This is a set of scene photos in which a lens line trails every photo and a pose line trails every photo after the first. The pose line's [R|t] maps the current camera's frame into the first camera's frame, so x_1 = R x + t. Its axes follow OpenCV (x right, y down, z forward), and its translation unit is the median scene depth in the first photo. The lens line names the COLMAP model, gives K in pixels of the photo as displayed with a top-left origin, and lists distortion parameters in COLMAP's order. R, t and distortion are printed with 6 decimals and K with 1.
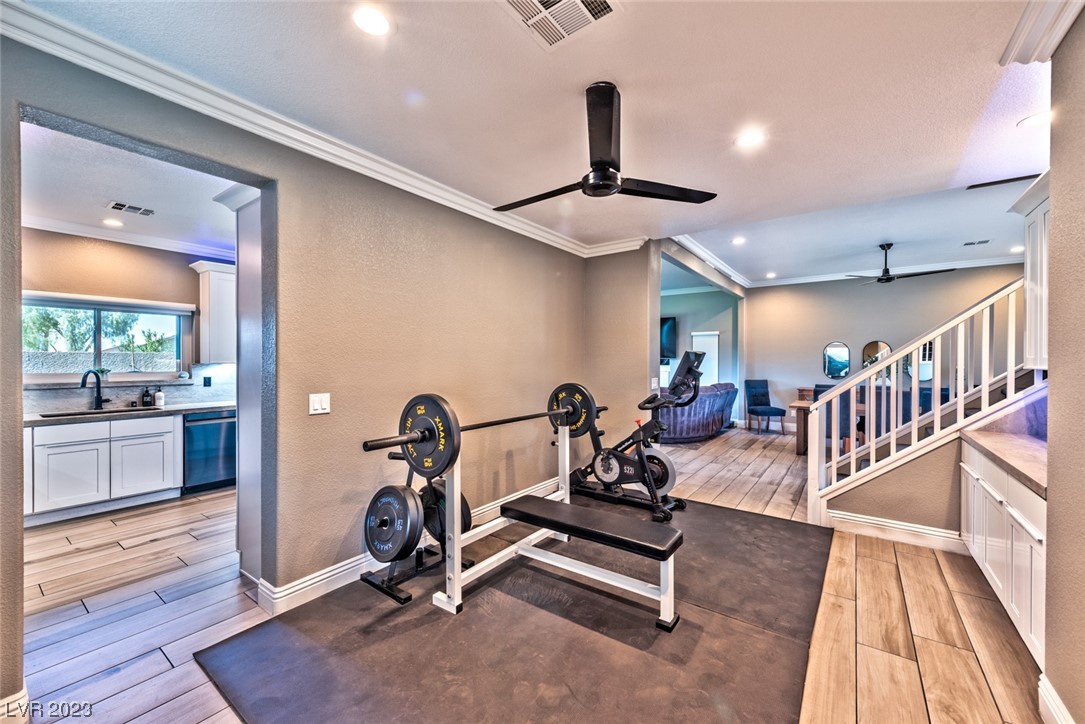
lens RADIAL K [[430.0, 0, 543.2], [0, 430.0, 360.2], [0, 0, 1]] dist [0.006603, -0.001935]
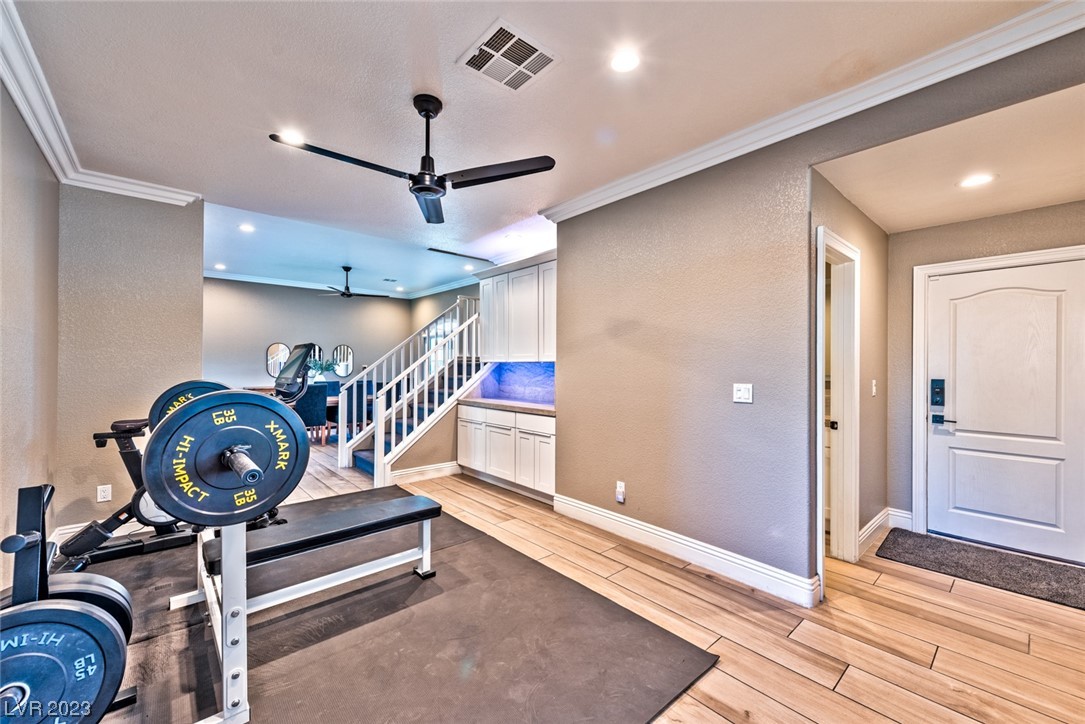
lens RADIAL K [[430.0, 0, 551.3], [0, 430.0, 361.5], [0, 0, 1]] dist [0.006603, -0.001935]
pose [[0.203939, 0.008788, 0.978944, -0.670325], [-0.001757, 0.999961, -0.008610, 0.034893], [-0.978982, 0.000036, 0.203946, 0.356998]]
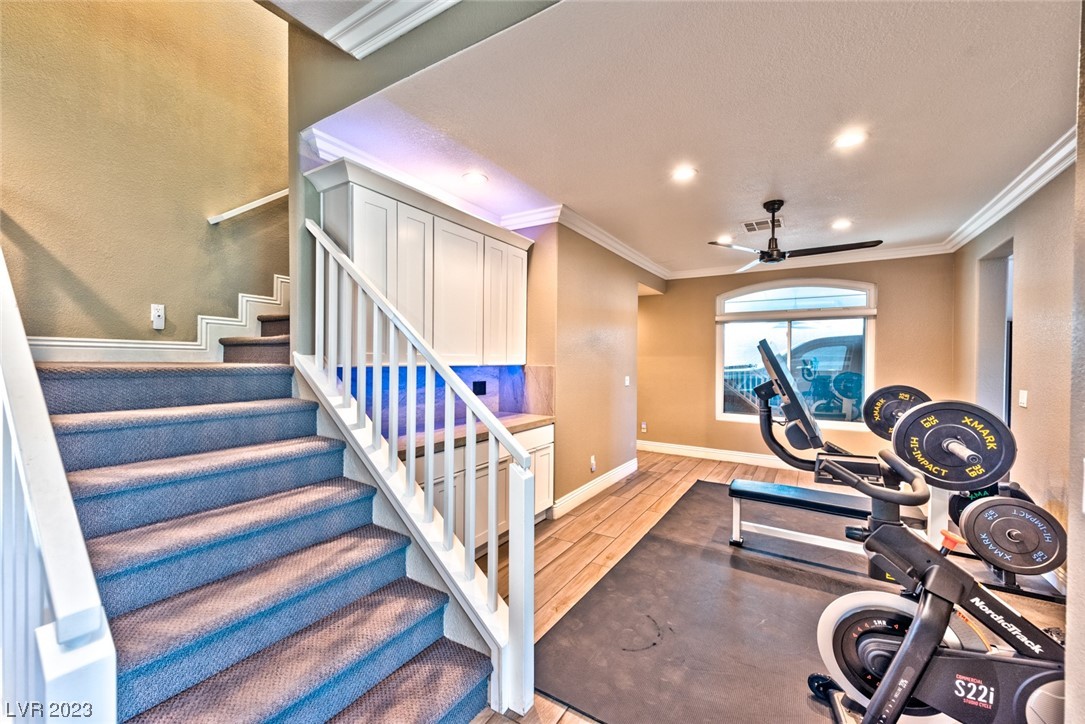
lens RADIAL K [[430.0, 0, 539.3], [0, 430.0, 360.0], [0, 0, 1]] dist [0.006603, -0.001935]
pose [[-0.998242, 0.001604, -0.059243, 0.867181], [0.001263, 0.999982, 0.005792, -0.003320], [0.059251, 0.005707, -0.998227, 2.013797]]
